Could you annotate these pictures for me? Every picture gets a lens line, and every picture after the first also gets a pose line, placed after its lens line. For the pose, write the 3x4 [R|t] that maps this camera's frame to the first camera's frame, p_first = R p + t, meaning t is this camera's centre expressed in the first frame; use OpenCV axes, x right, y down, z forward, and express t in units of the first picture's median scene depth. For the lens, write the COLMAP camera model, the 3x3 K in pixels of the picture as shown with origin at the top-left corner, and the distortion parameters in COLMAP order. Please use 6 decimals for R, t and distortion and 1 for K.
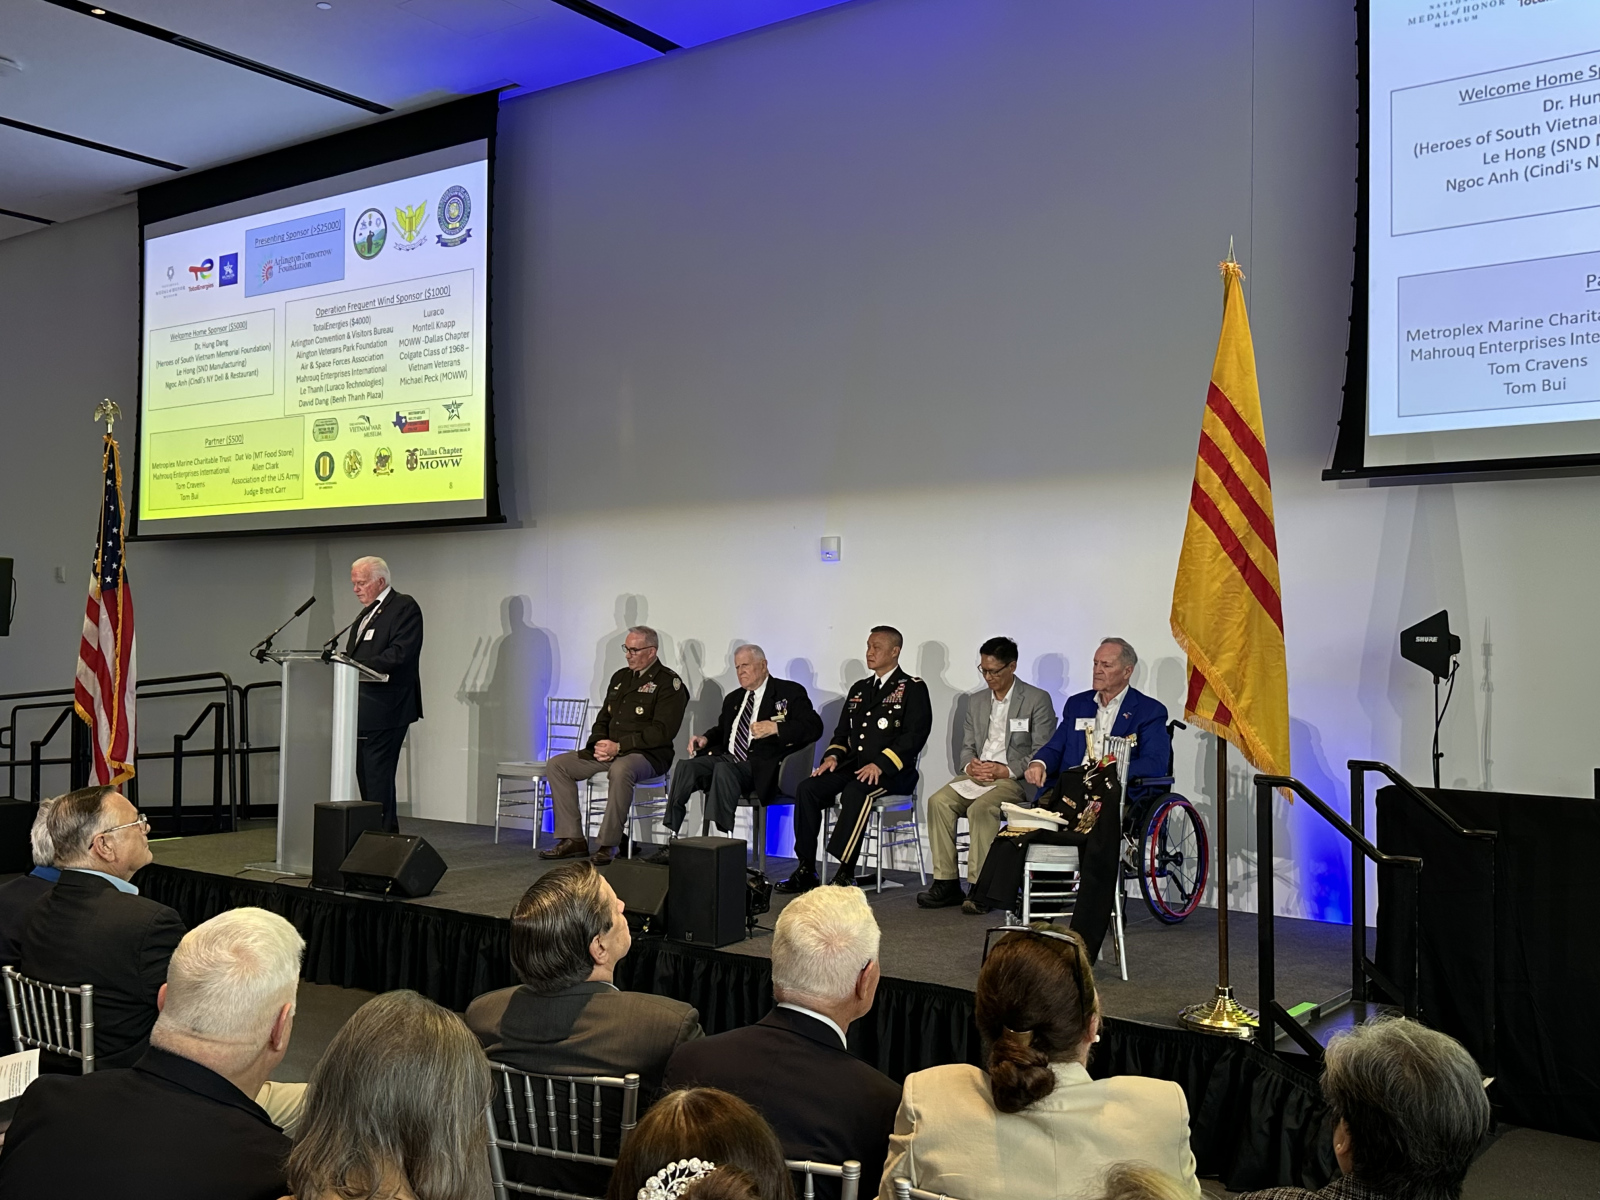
lens RADIAL K [[1587.4, 0, 813.9], [0, 1587.4, 585.2], [0, 0, 1]] dist [0.122291, 0.000000]
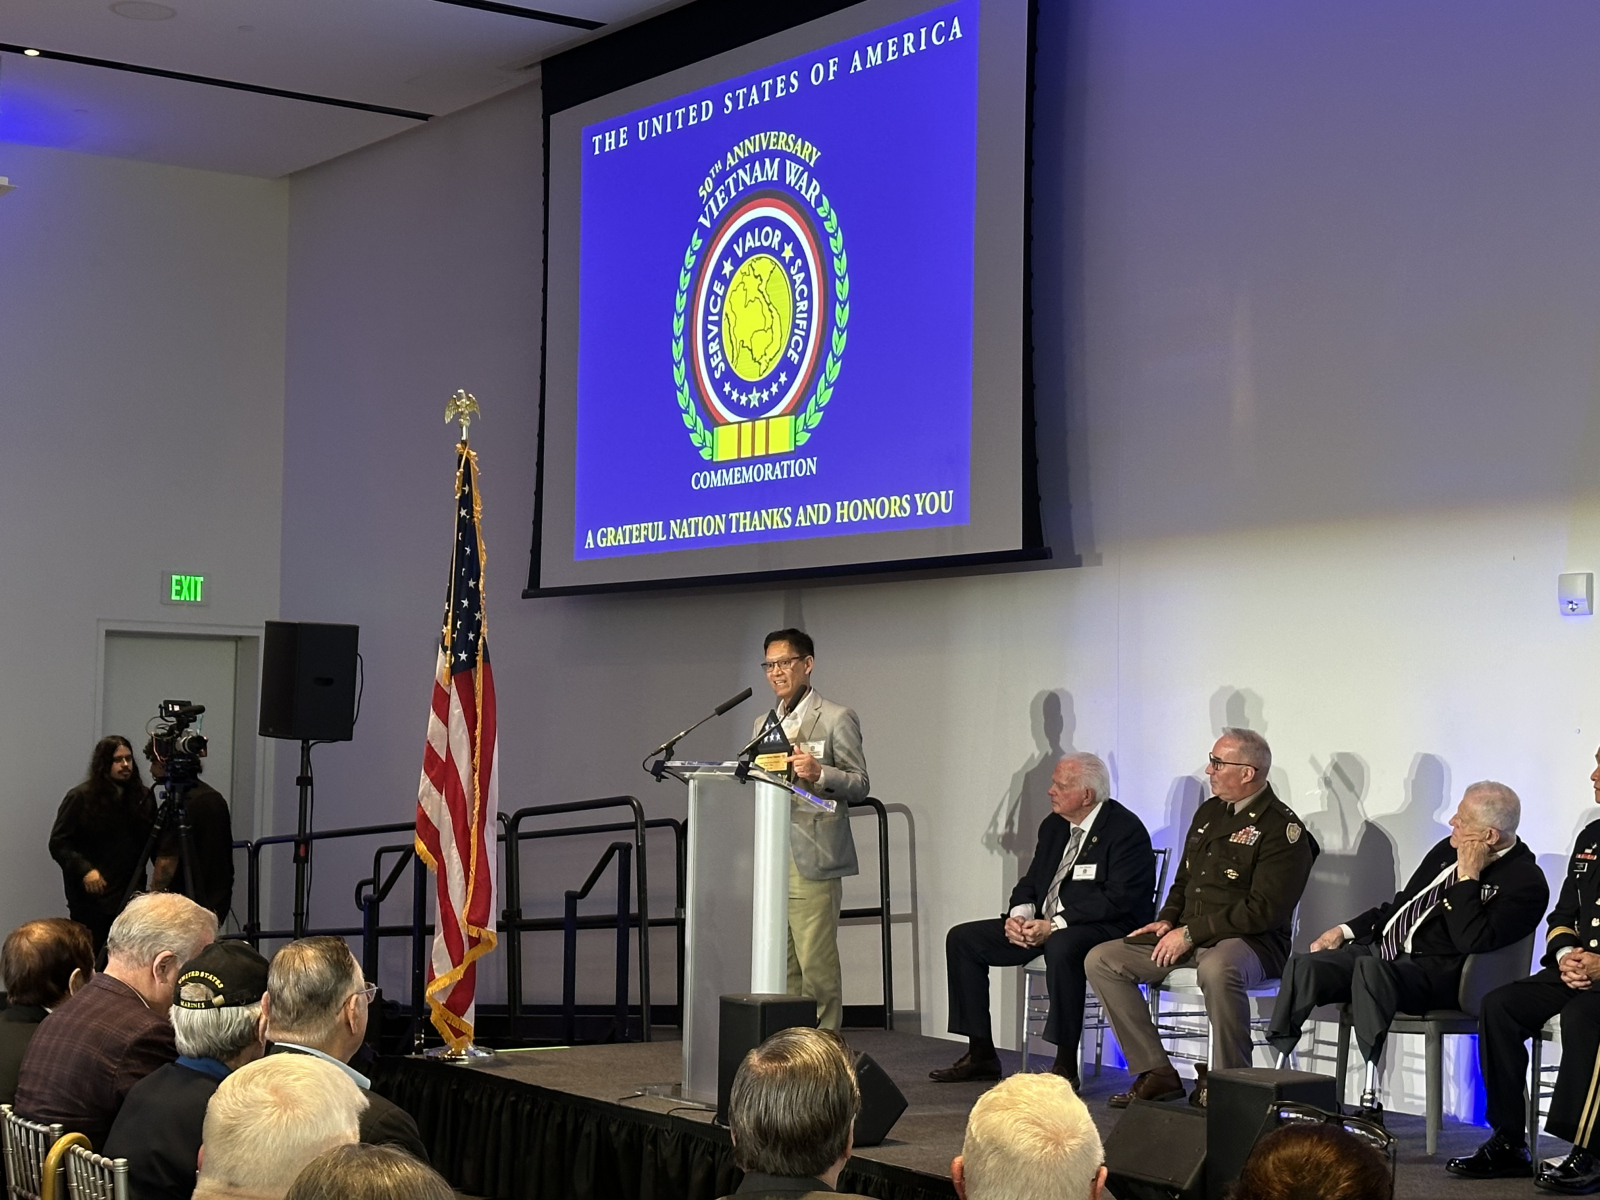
lens RADIAL K [[2816.1, 0, 799.5], [0, 2816.1, 595.7], [0, 0, 1]] dist [0.167660, 0.000000]
pose [[0.946612, -0.013014, -0.322113, 0.092982], [0.005870, 0.999715, -0.023139, -0.000867], [0.322322, 0.020013, 0.946419, -0.082152]]
